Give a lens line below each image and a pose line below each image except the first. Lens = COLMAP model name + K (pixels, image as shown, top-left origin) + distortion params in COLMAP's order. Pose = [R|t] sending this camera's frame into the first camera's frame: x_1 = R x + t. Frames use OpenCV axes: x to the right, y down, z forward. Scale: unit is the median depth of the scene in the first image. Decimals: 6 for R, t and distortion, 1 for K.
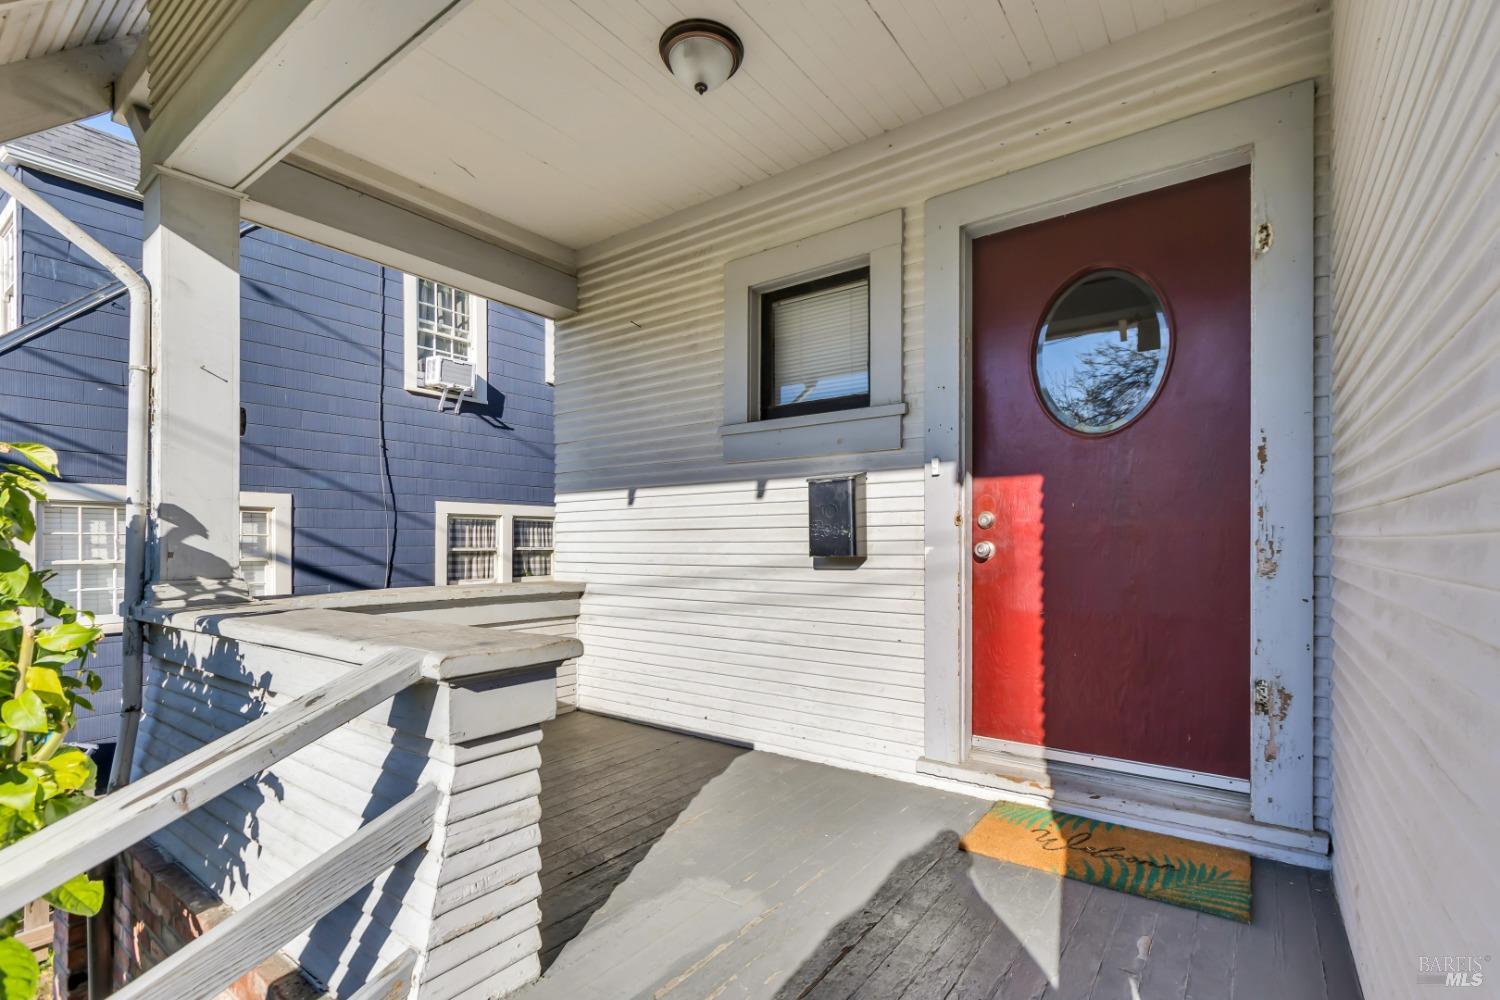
lens RADIAL K [[673.8, 0, 762.4], [0, 673.8, 542.5], [0, 0, 1]] dist [-0.002217, -0.000289]
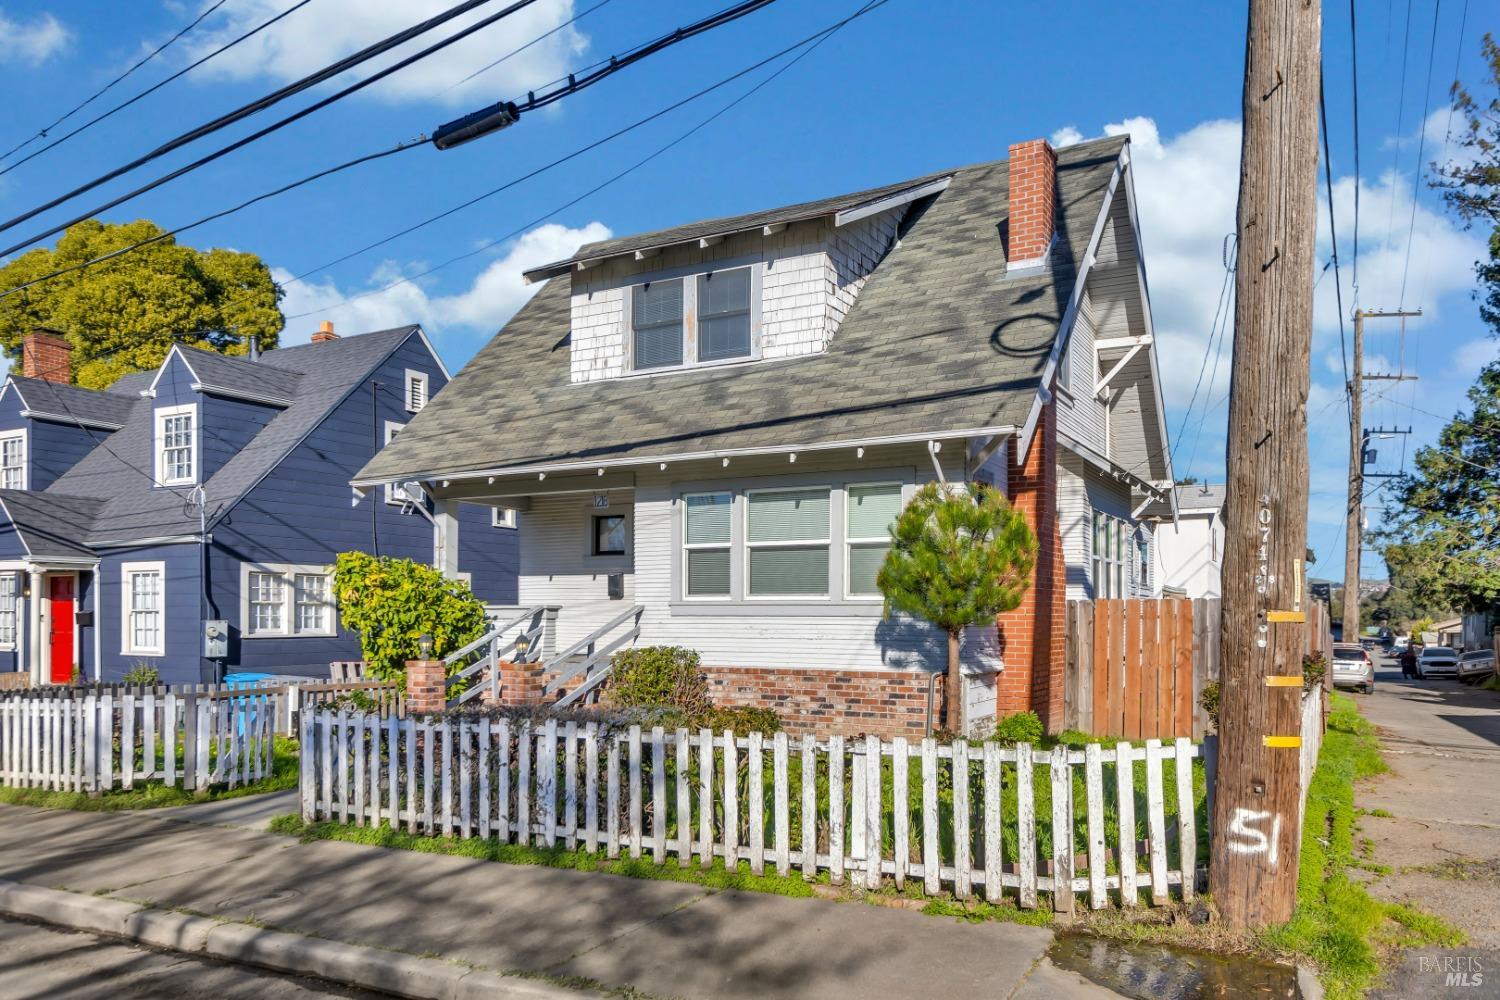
lens RADIAL K [[1074.4, 0, 748.1], [0, 1074.4, 625.5], [0, 0, 1]] dist [-0.000207, -0.000617]
pose [[0.994001, 0.005023, 0.109253, 0.198708], [-0.006300, 0.999916, 0.011343, 0.112493], [-0.109187, -0.011963, 0.993949, -5.051268]]
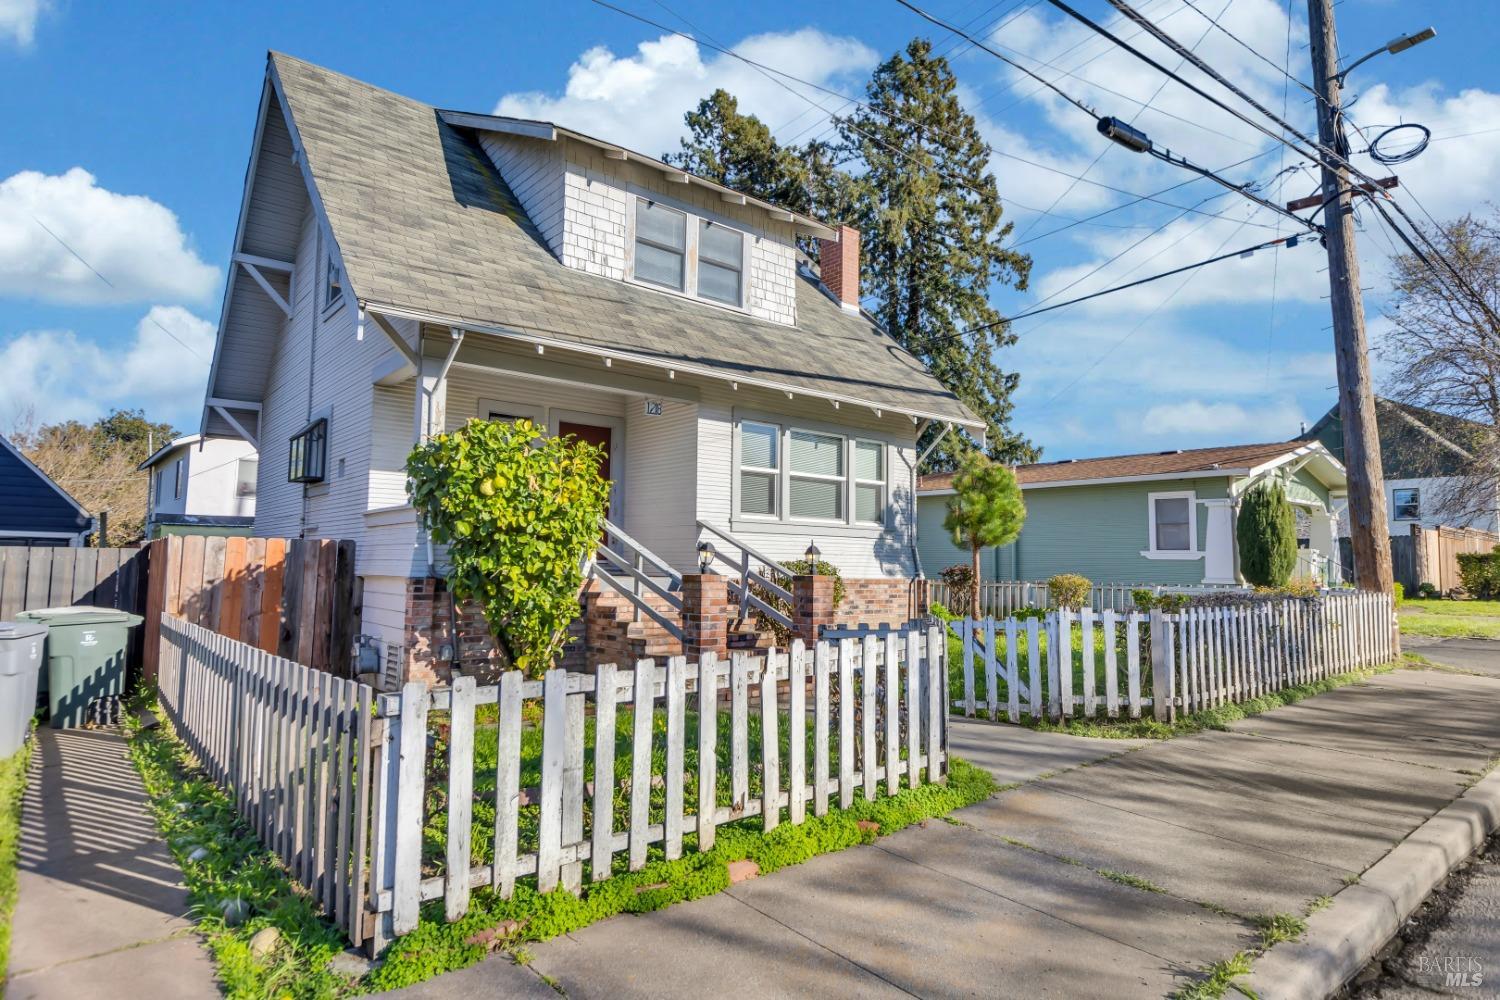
lens RADIAL K [[839.2, 0, 750.0], [0, 839.2, 500.0], [0, 0, 1]] dist [-0.001028, -0.000146]
pose [[0.267234, 0.081888, 0.960146, -3.617567], [-0.019250, 0.996638, -0.079643, 0.301846], [-0.963439, 0.002801, 0.267912, -1.162688]]
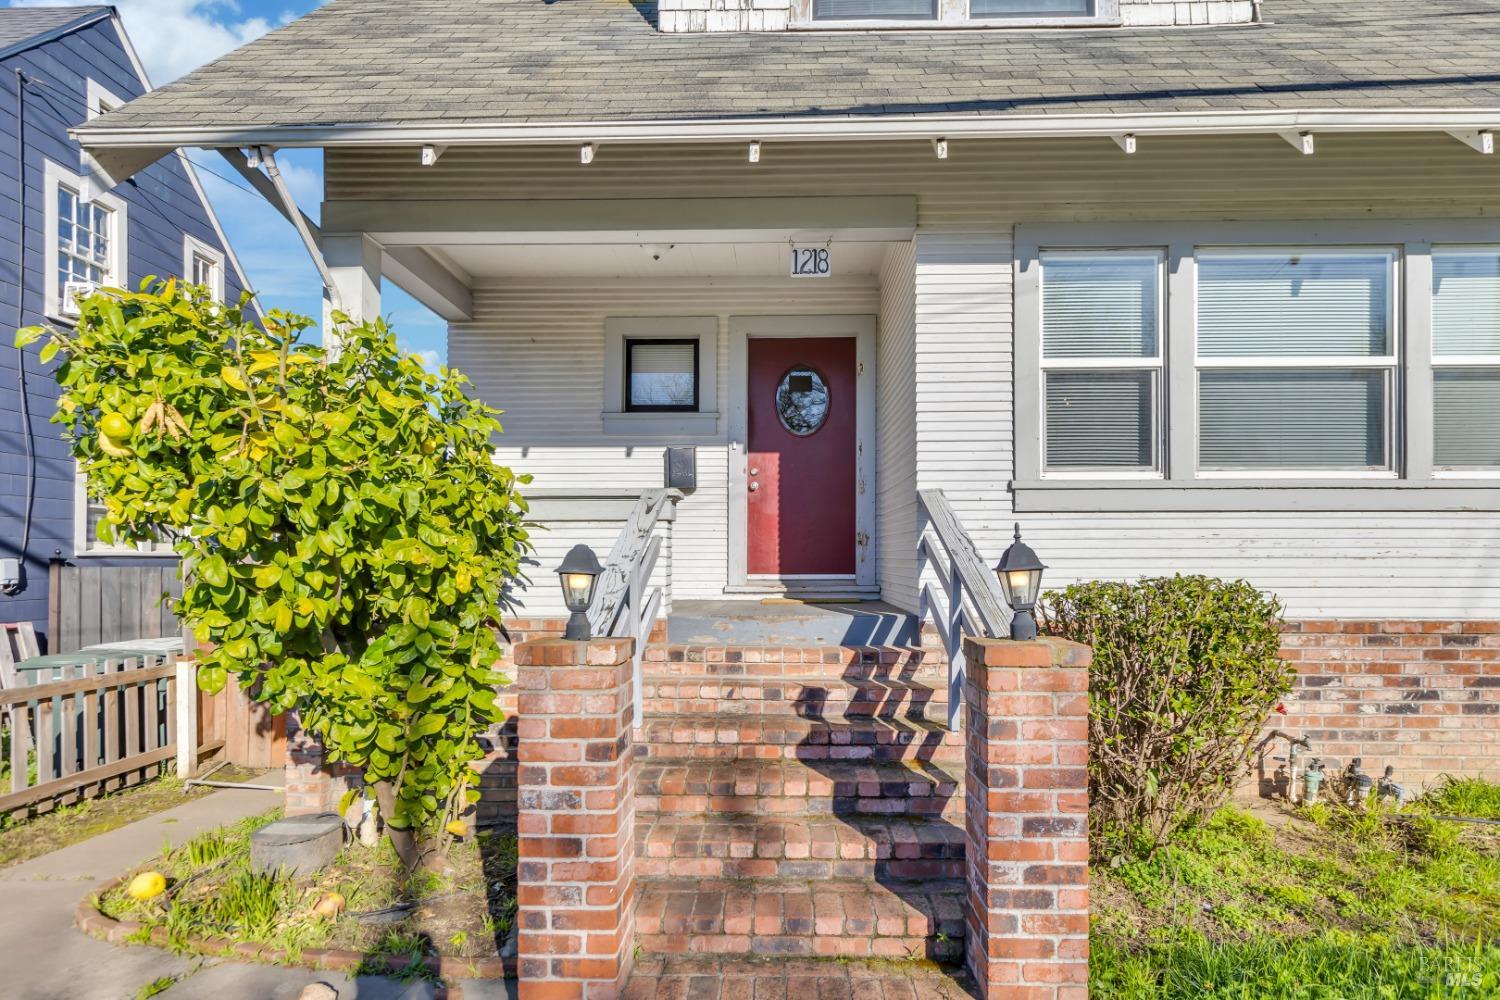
lens RADIAL K [[831.5, 0, 756.4], [0, 831.5, 555.1], [0, 0, 1]] dist [0.002521, 0.000491]
pose [[0.828287, 0.004438, 0.560287, -1.092245], [-0.003251, 0.999990, -0.003115, 0.228024], [-0.560295, 0.000759, 0.828293, -1.137115]]
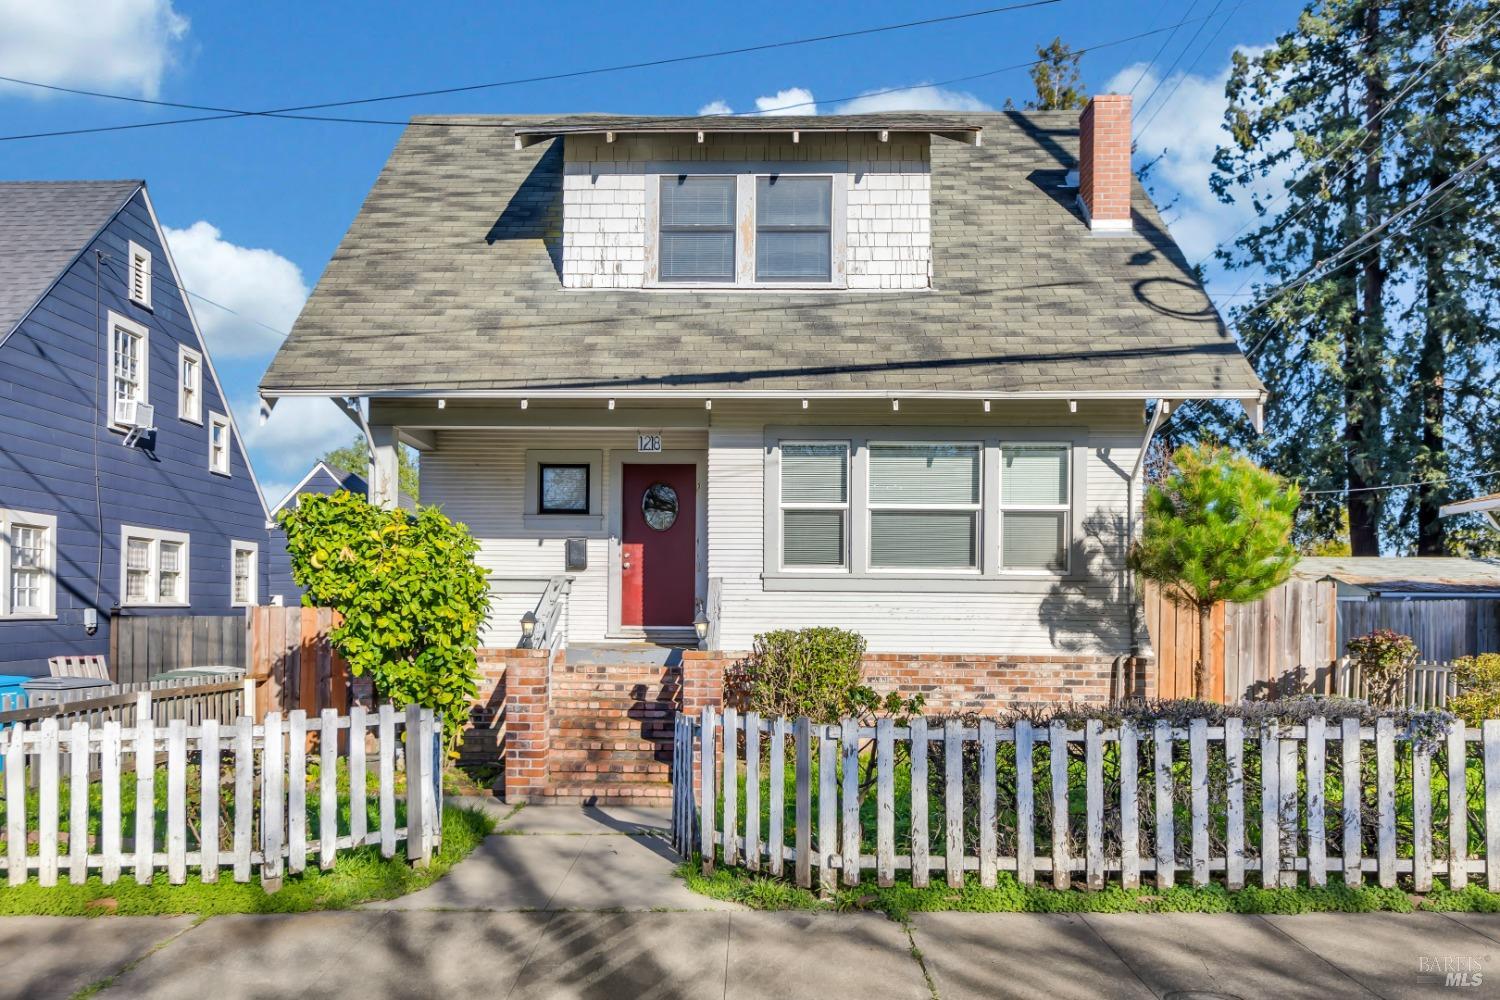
lens RADIAL K [[1142.7, 0, 670.7], [0, 1142.7, 614.1], [0, 0, 1]] dist [-0.004536, -0.001581]
pose [[0.840851, 0.007886, 0.541210, -2.272228], [-0.013974, 0.999877, 0.007141, 0.188948], [-0.541087, -0.013567, 0.840857, -3.434341]]
